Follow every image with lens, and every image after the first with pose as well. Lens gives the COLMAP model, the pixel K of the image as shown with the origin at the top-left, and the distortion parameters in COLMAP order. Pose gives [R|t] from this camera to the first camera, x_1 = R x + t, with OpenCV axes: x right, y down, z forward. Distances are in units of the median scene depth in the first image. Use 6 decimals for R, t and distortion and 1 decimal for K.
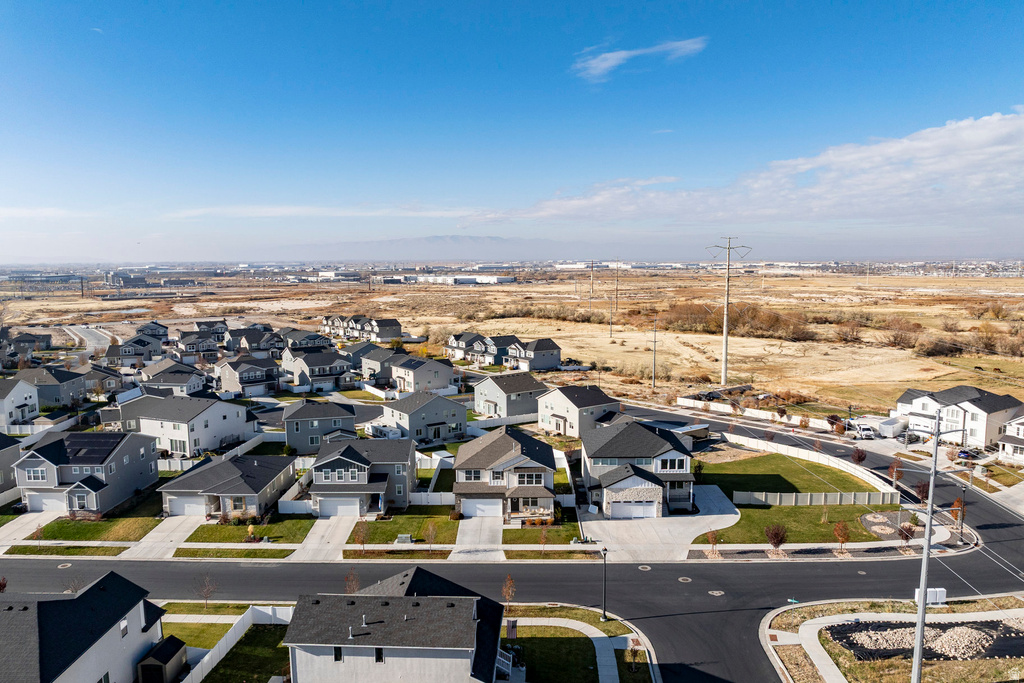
lens RADIAL K [[752.8, 0, 512.8], [0, 752.8, 339.9], [0, 0, 1]] dist [-0.037918, 0.003024]
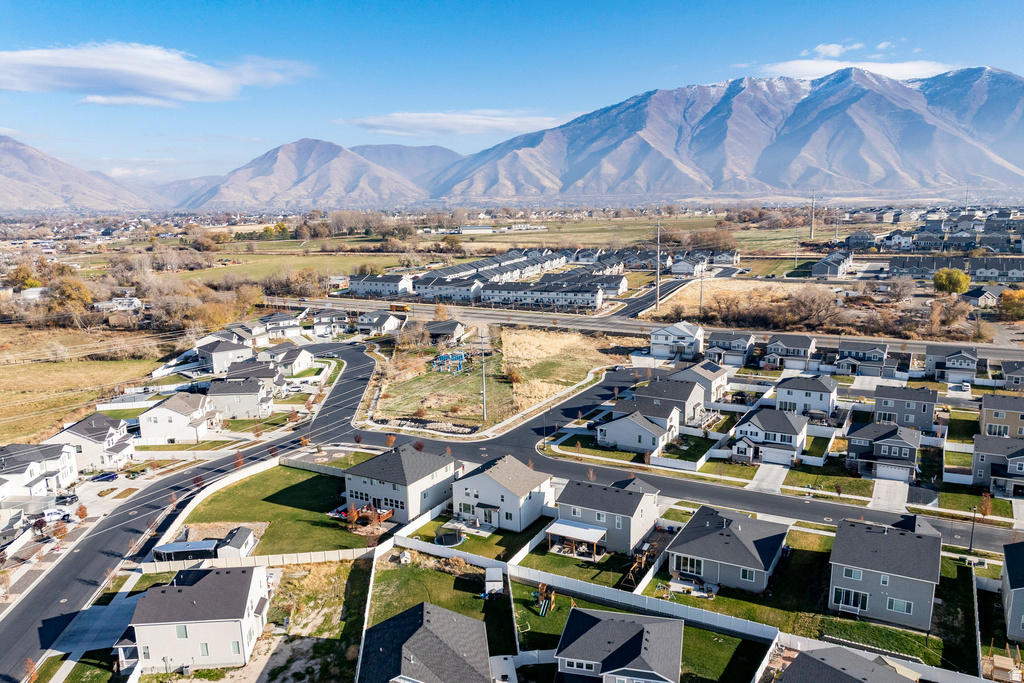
lens RADIAL K [[752.8, 0, 519.7], [0, 752.8, 342.5], [0, 0, 1]] dist [-0.037918, 0.003024]
pose [[-0.877309, -0.068583, 0.475000, -0.634863], [0.070628, 0.960510, 0.269131, -0.406466], [-0.474701, 0.269659, -0.837821, 2.063956]]
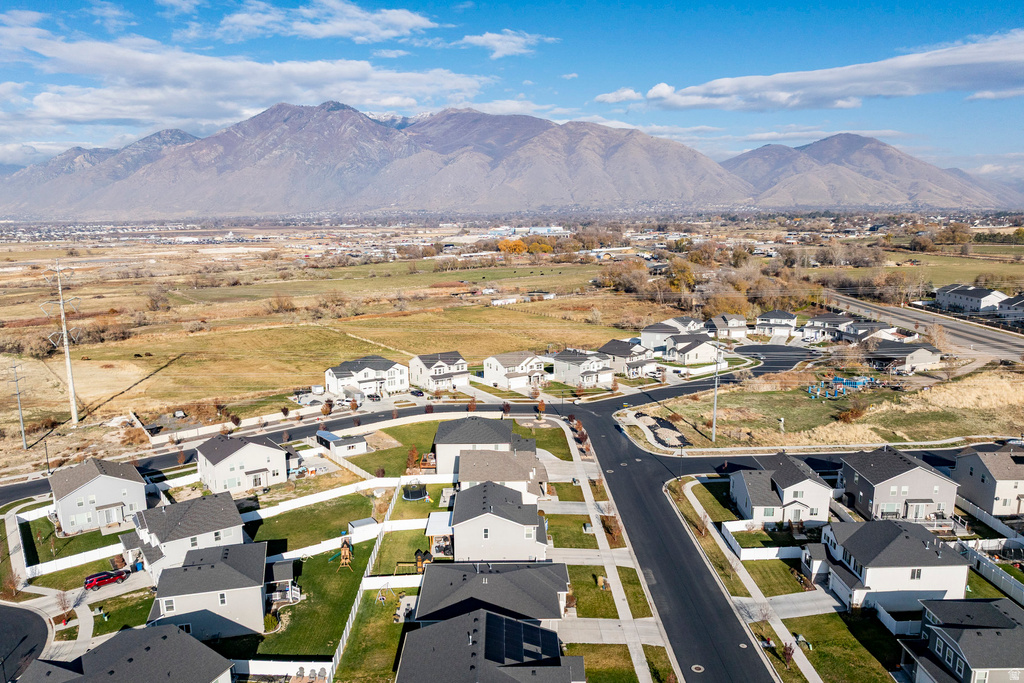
lens RADIAL K [[752.8, 0, 513.0], [0, 752.8, 341.3], [0, 0, 1]] dist [-0.037918, 0.003024]
pose [[-0.024103, -0.164731, 0.986044, -1.270221], [0.113586, 0.979492, 0.166413, -0.265422], [-0.993236, 0.116012, -0.004898, 1.008541]]
